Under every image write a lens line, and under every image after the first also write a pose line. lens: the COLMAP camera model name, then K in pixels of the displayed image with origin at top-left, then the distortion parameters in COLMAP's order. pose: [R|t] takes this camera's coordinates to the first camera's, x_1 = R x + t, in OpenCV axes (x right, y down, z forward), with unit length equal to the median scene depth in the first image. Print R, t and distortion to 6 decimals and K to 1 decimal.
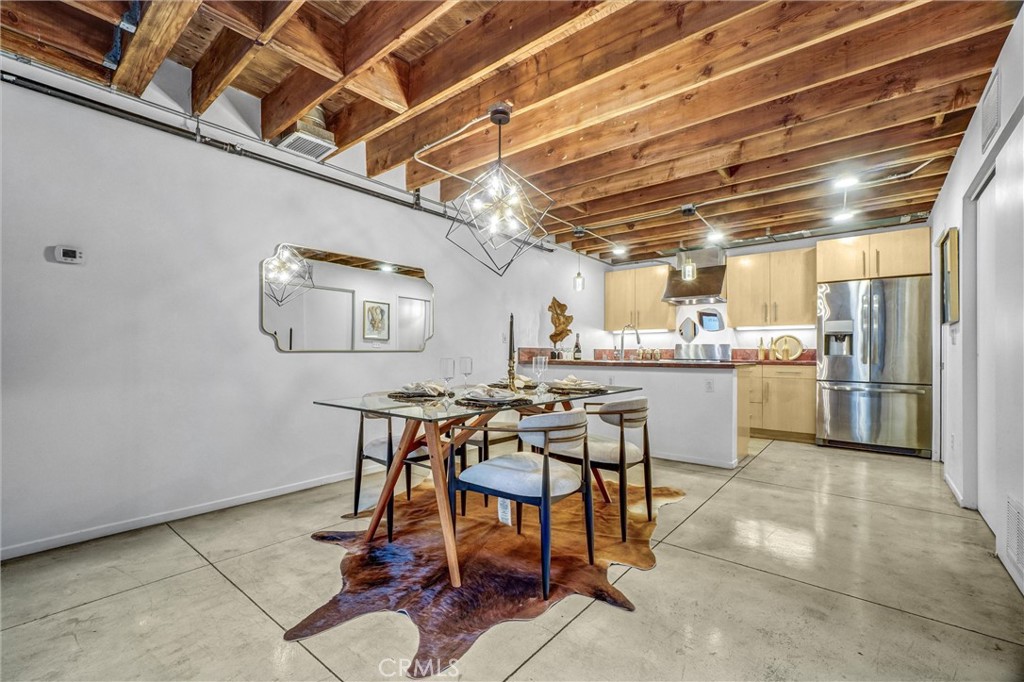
lens RADIAL K [[454.6, 0, 512.0], [0, 454.6, 341.0], [0, 0, 1]] dist [-0.000251, 0.000043]
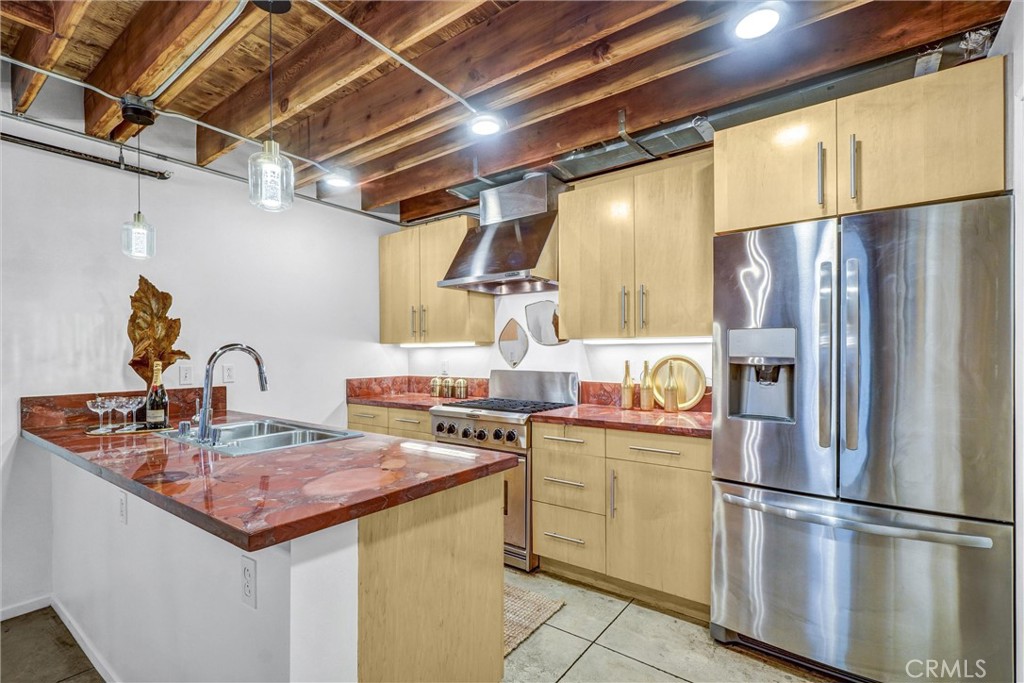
lens RADIAL K [[475.6, 0, 510.4], [0, 475.6, 348.7], [0, 0, 1]] dist [-0.015961, -0.000244]
pose [[0.999441, -0.007893, 0.032473, 0.450301], [0.007215, 0.999755, 0.020943, -0.035809], [-0.032630, -0.020697, 0.999253, 0.552521]]
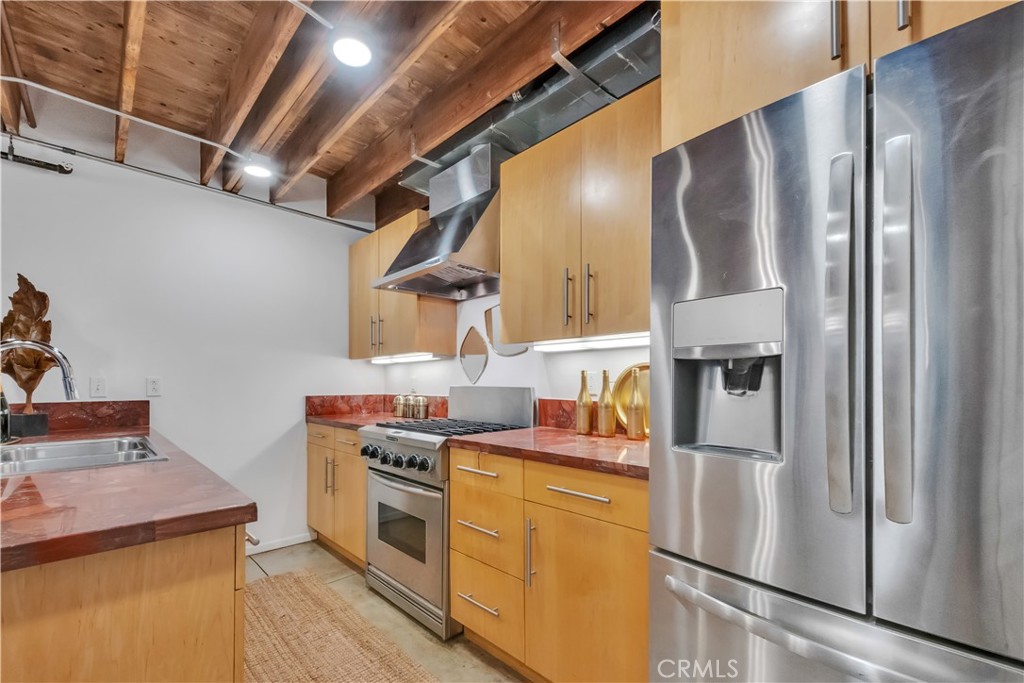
lens RADIAL K [[429.0, 0, 509.7], [0, 429.0, 377.3], [0, 0, 1]] dist [-0.001491, -0.000096]
pose [[0.991891, -0.007747, -0.126854, 0.587301], [0.009660, 0.999849, 0.014467, -0.009531], [0.126723, -0.015575, 0.991816, 0.712600]]
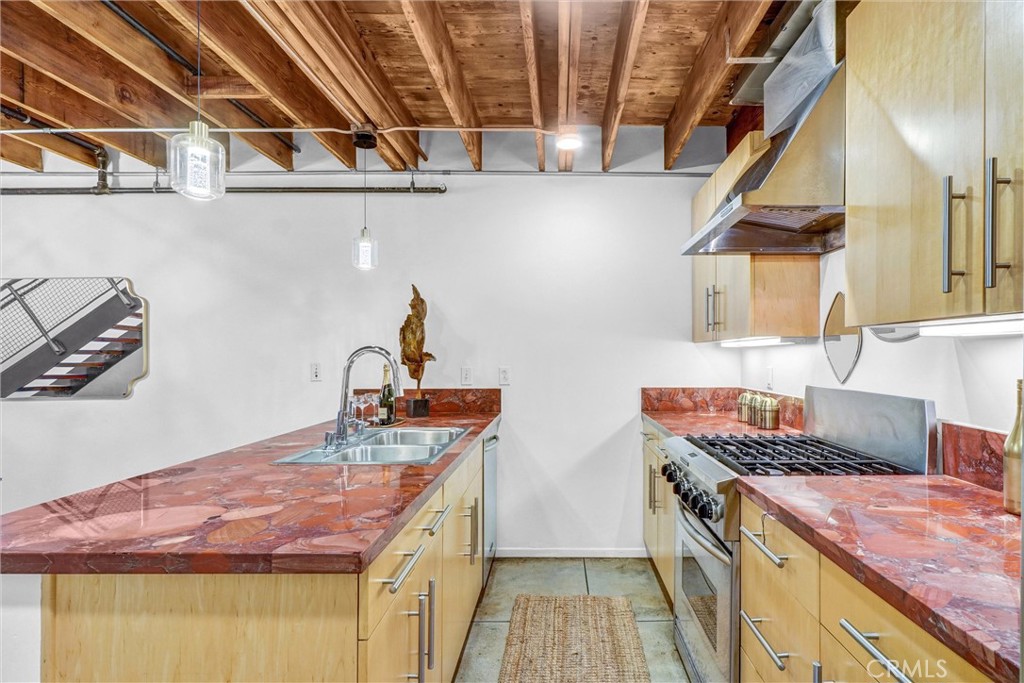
lens RADIAL K [[517.8, 0, 564.7], [0, 517.8, 352.4], [0, 0, 1]] dist [-0.003084, 0.000032]
pose [[0.627097, -0.008953, -0.778890, 0.653143], [0.027239, 0.999574, 0.010441, -0.028396], [0.778465, -0.027764, 0.627074, 0.813360]]
